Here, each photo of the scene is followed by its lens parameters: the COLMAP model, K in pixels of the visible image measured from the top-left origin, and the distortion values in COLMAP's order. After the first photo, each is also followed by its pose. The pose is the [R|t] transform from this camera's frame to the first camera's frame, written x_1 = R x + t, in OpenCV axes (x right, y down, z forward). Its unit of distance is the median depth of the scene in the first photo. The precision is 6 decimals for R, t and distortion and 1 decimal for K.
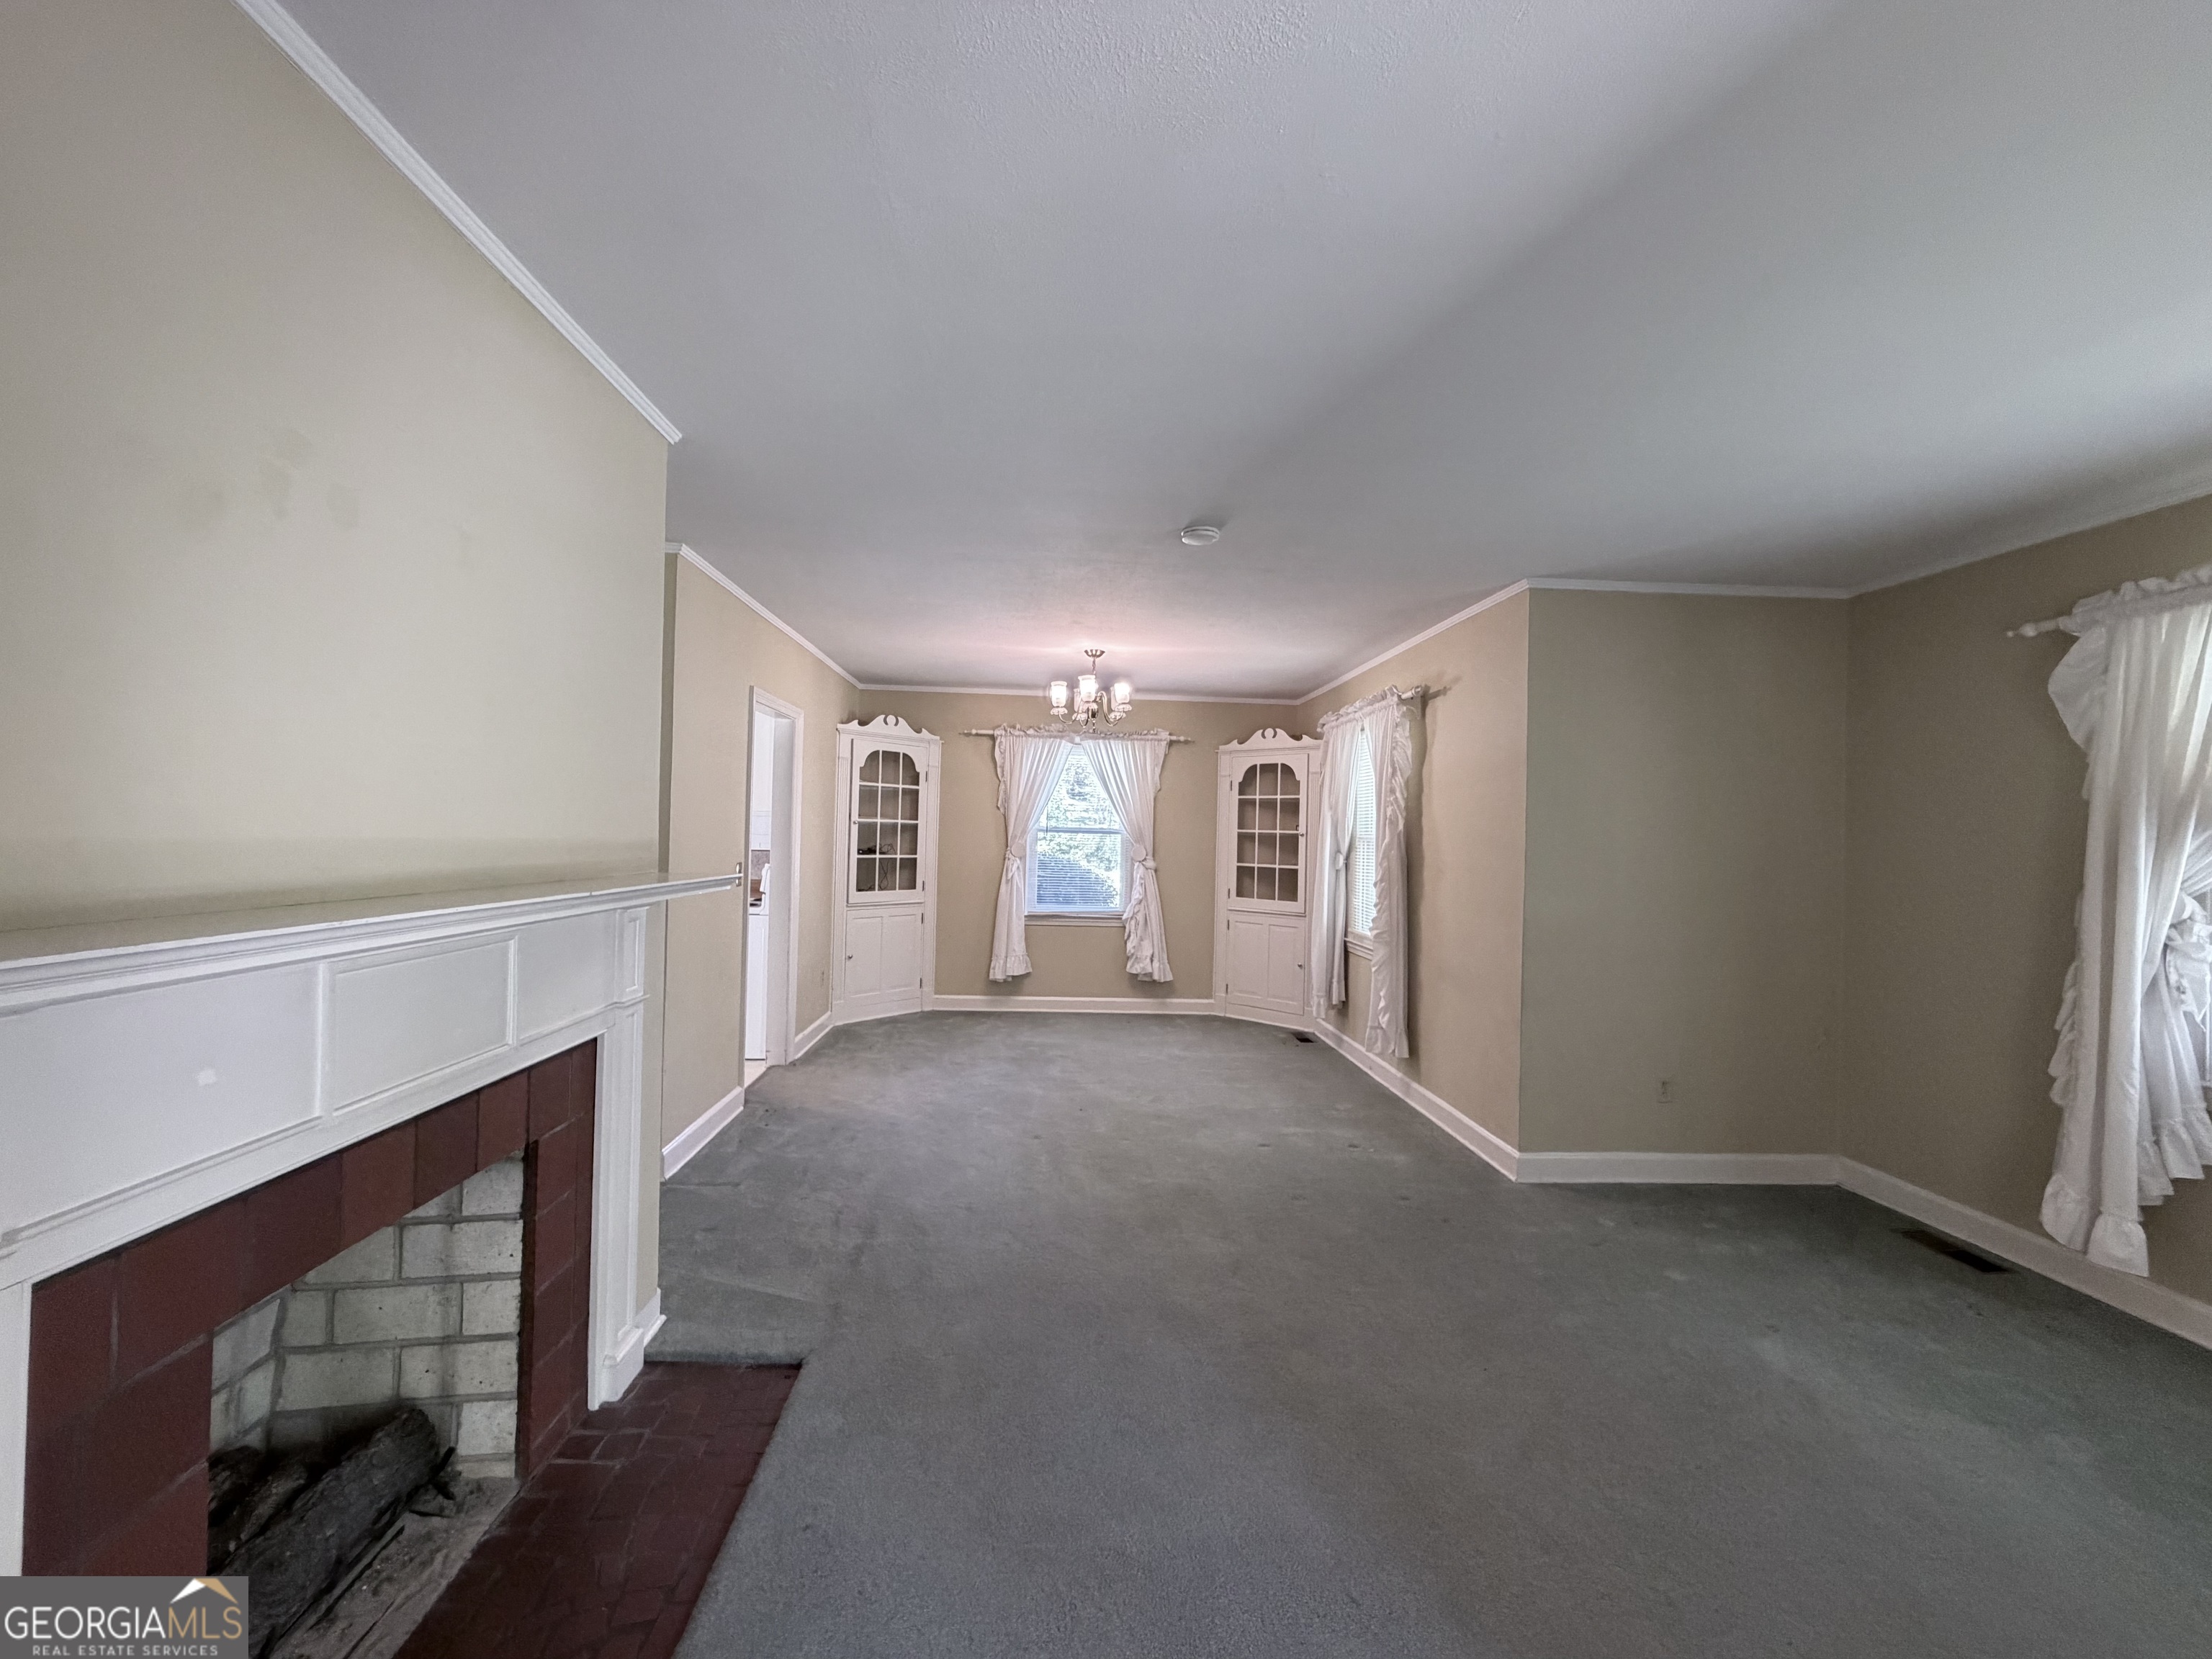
lens RADIAL K [[863.9, 0, 1092.8], [0, 863.9, 835.4], [0, 0, 1]] dist [0.000982, -0.000619]
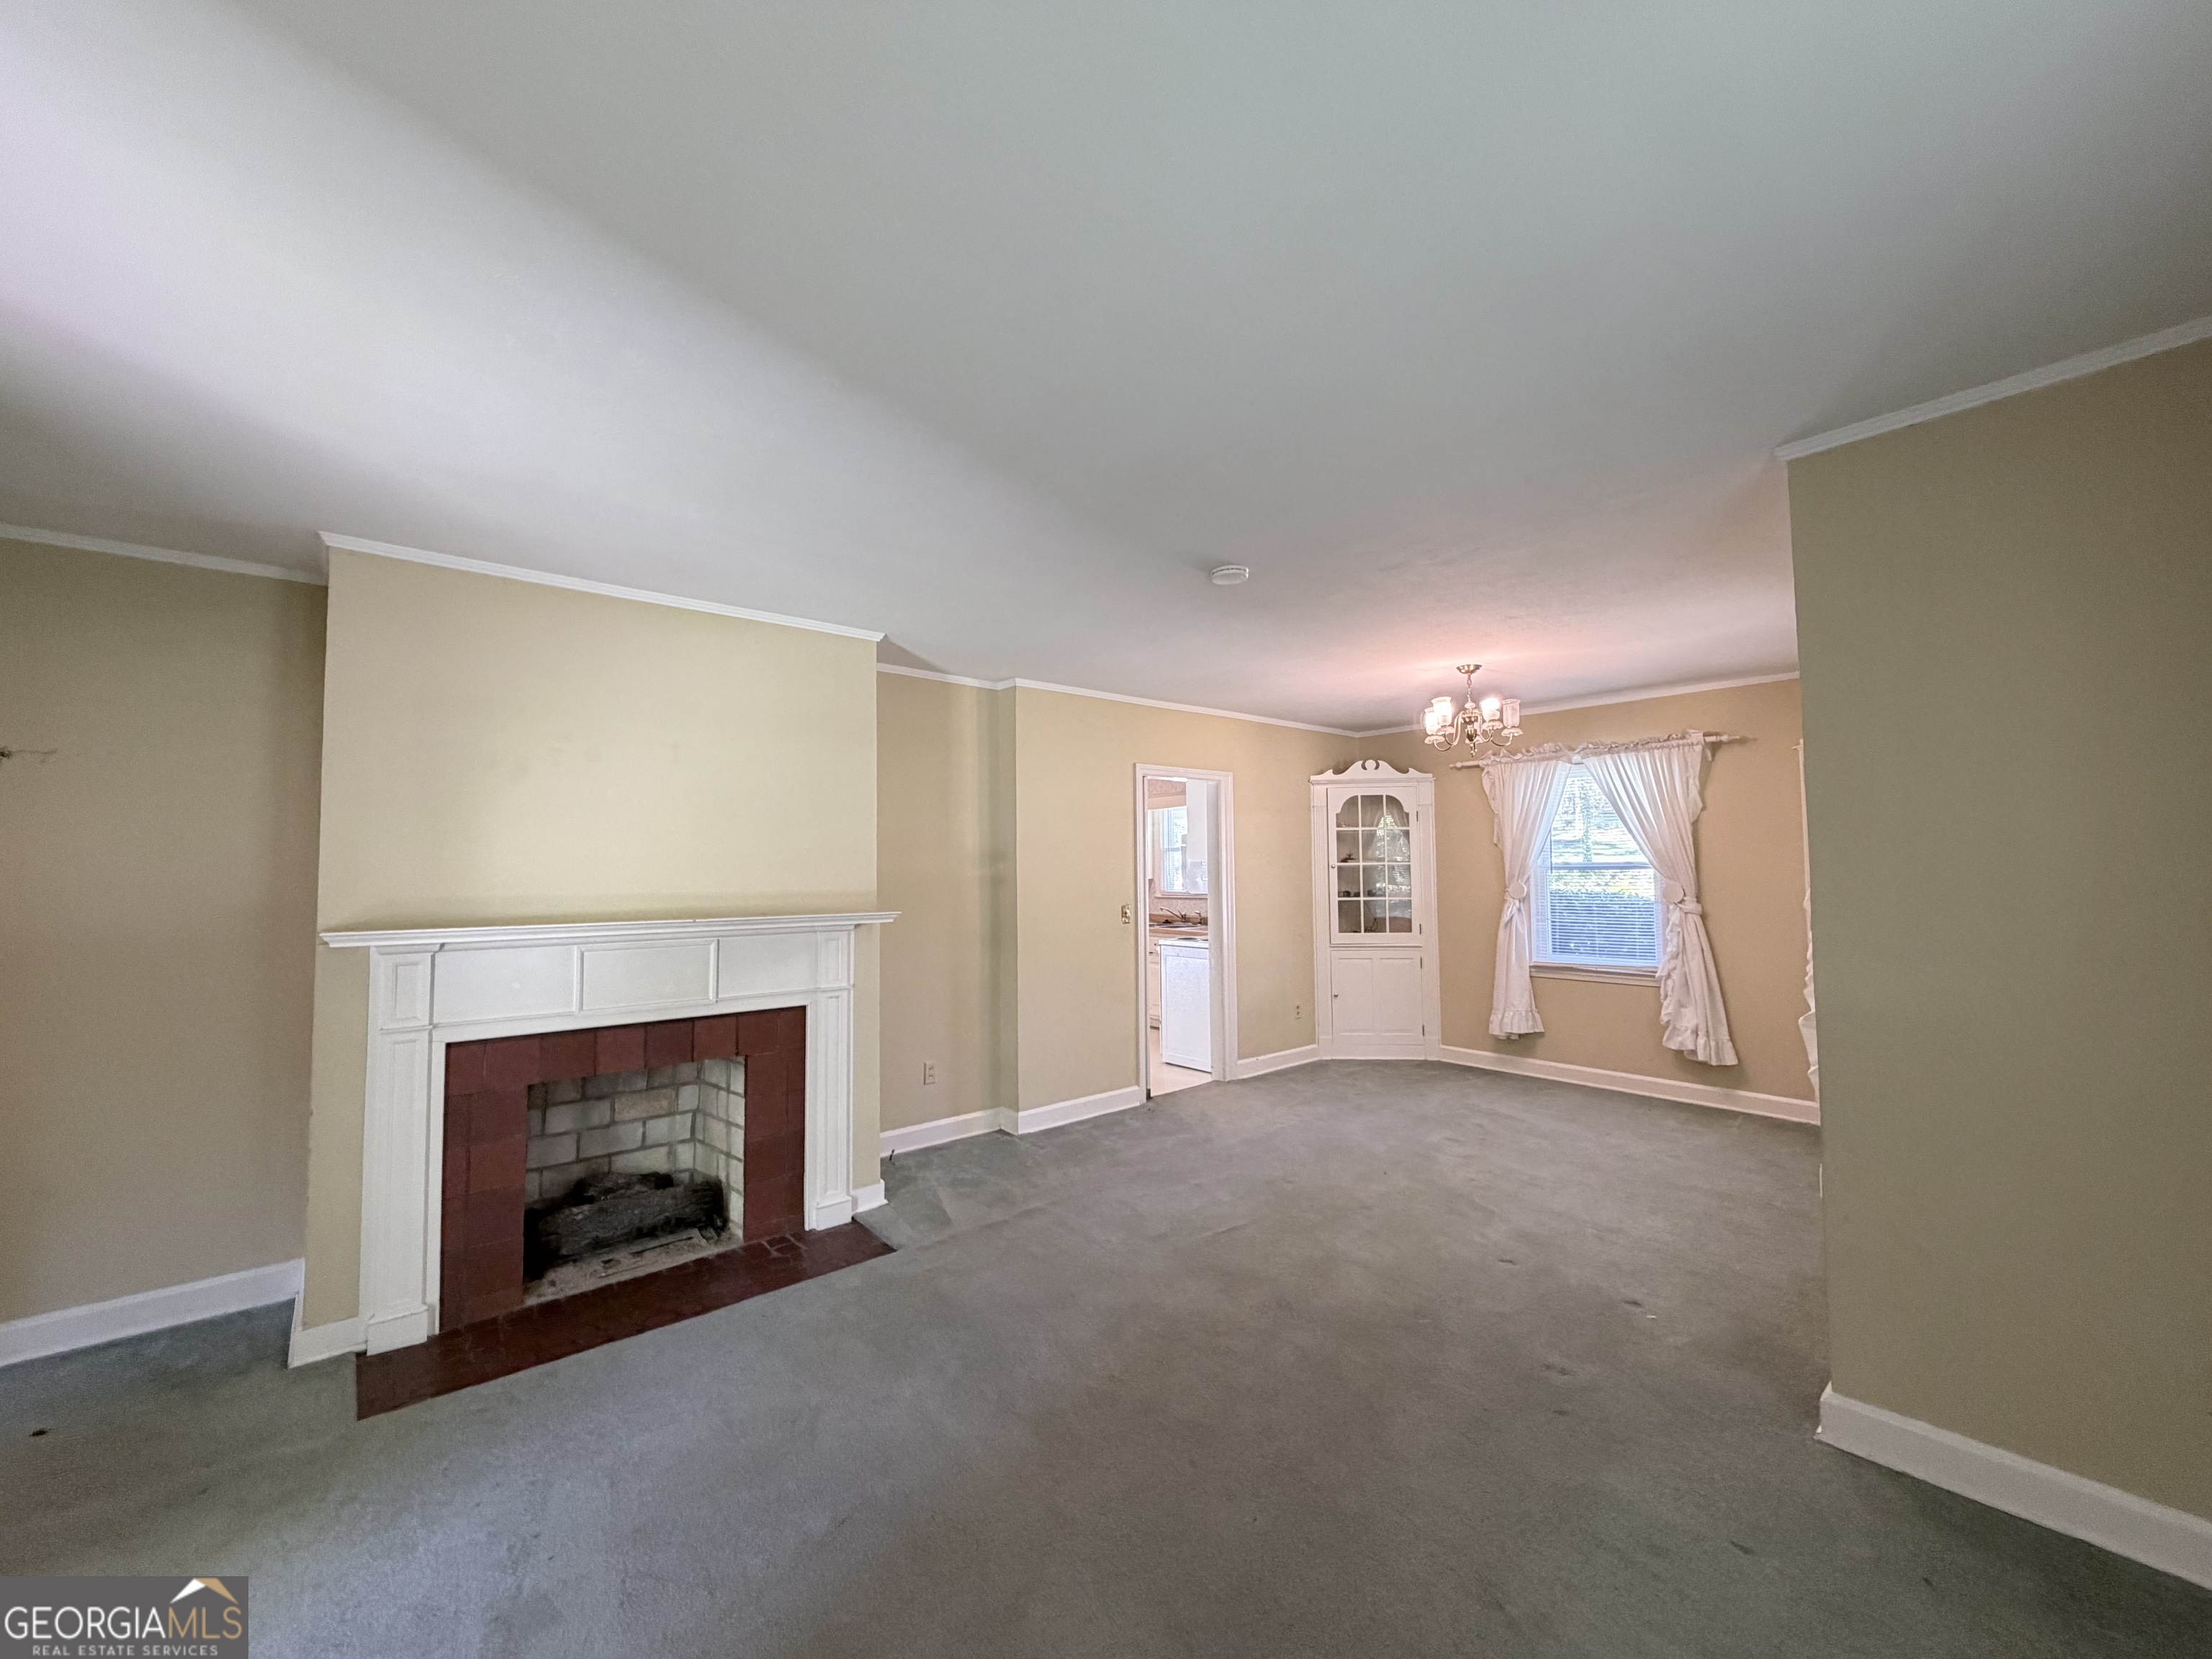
lens RADIAL K [[863.9, 0, 1105.3], [0, 863.9, 832.3], [0, 0, 1]] dist [0.000982, -0.000619]
pose [[0.624442, -0.065079, -0.778355, 0.355624], [0.023948, 0.997650, -0.064203, 0.004191], [0.780704, 0.021451, 0.624532, 0.119720]]
